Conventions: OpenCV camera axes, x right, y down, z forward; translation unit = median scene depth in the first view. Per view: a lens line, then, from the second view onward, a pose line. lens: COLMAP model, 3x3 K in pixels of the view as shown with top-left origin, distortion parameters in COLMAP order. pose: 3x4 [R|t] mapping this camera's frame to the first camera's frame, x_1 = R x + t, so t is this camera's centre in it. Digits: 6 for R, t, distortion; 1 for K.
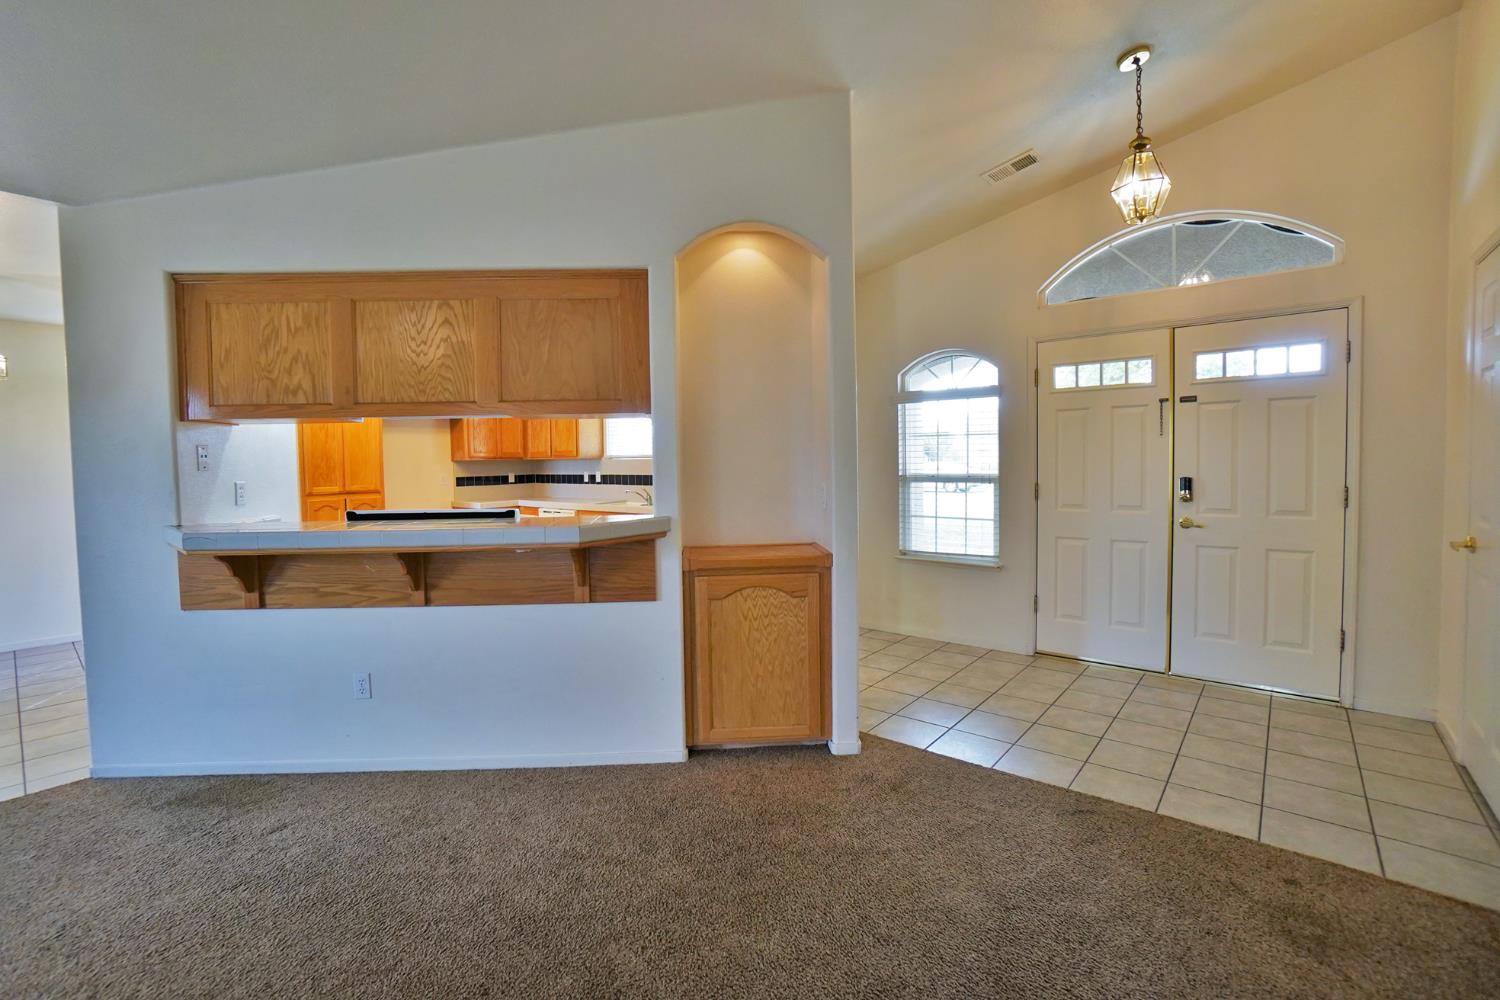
lens RADIAL K [[666.1, 0, 744.8], [0, 666.1, 484.0], [0, 0, 1]] dist [-0.066784, 0.023538]
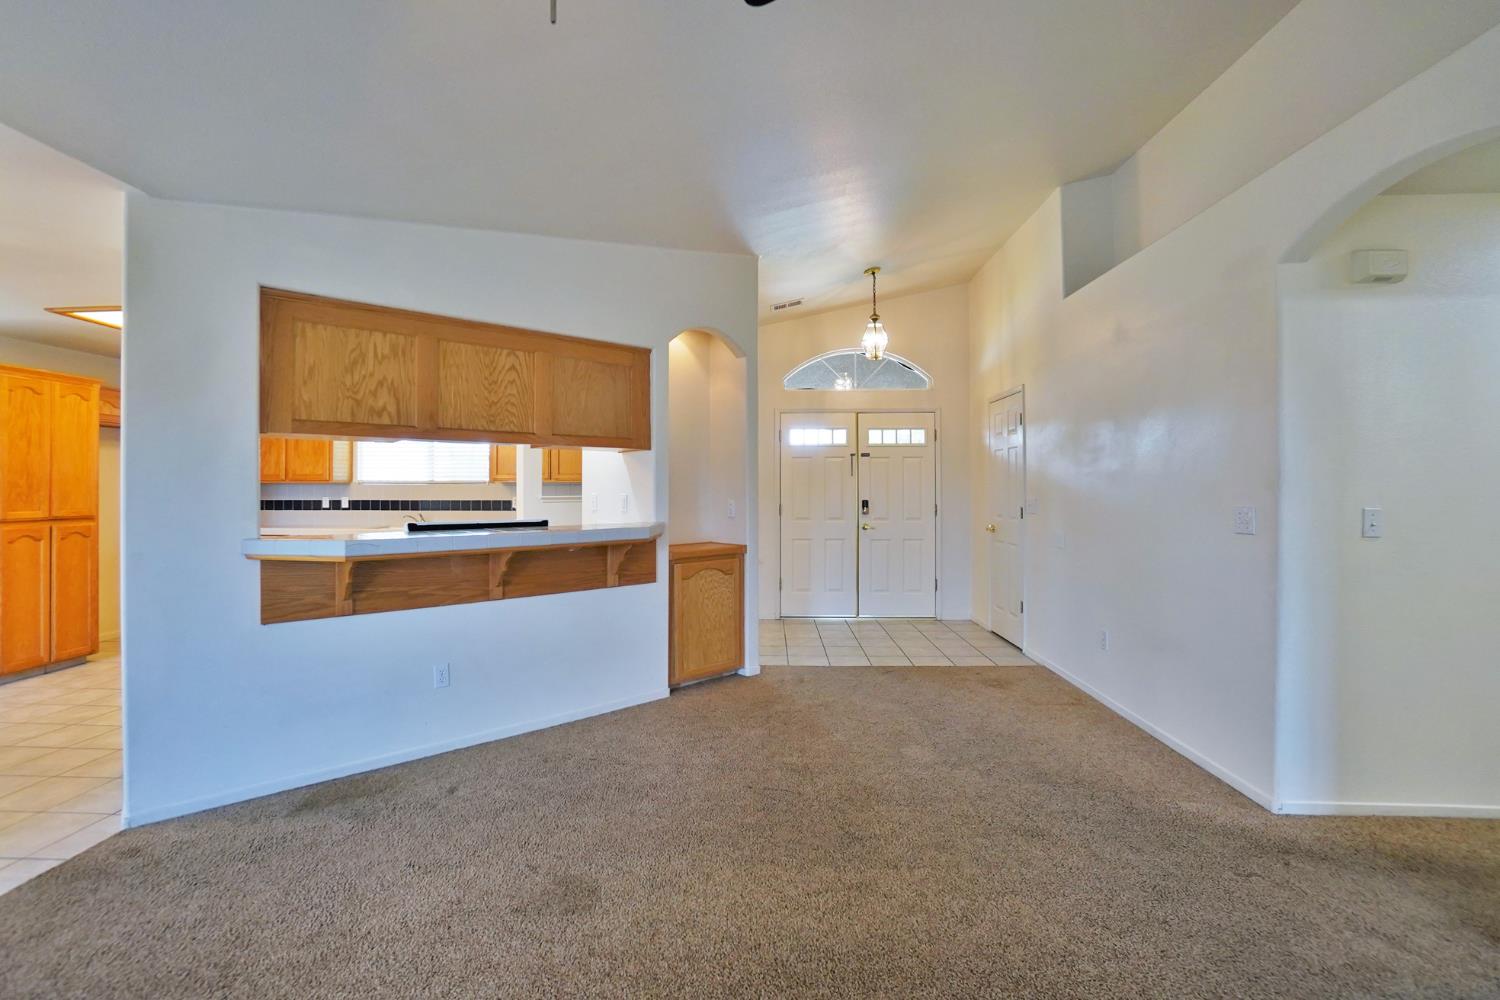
lens RADIAL K [[666.1, 0, 744.8], [0, 666.1, 484.0], [0, 0, 1]] dist [-0.066784, 0.023538]
pose [[0.779288, 0.020216, 0.626339, -0.868178], [0.012694, 0.998765, -0.048031, 0.036291], [-0.626537, 0.045381, 0.778070, -0.228408]]
